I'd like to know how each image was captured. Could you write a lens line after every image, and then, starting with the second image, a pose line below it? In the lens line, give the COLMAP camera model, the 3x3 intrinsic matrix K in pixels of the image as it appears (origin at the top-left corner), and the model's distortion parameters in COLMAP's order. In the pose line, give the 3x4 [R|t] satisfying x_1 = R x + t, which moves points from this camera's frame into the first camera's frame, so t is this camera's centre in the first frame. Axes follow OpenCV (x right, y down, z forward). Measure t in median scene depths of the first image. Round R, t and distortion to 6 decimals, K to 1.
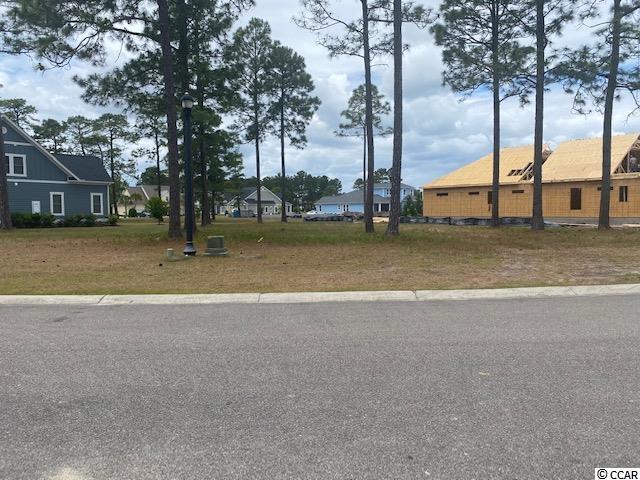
lens RADIAL K [[490.4, 0, 322.5], [0, 490.4, 238.7], [0, 0, 1]] dist [0.034402, -0.043893]
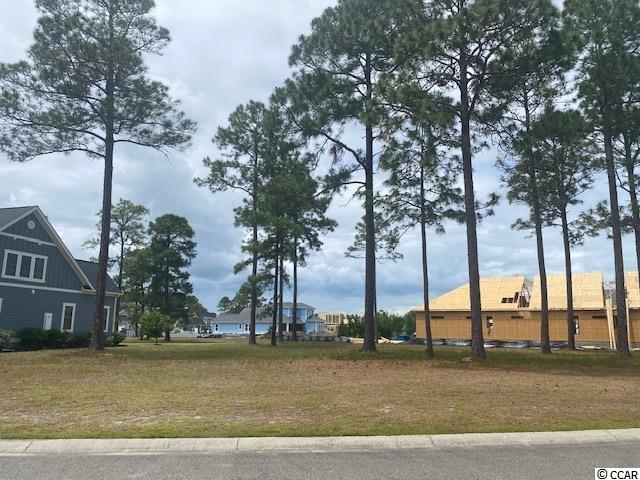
lens RADIAL K [[488.3, 0, 321.1], [0, 488.3, 239.4], [0, 0, 1]] dist [0.061633, -0.078735]
pose [[0.938934, 0.080232, 0.334613, -0.543344], [0.002221, 0.971003, -0.239056, 0.000356], [-0.344090, 0.225201, 0.911530, 0.108168]]
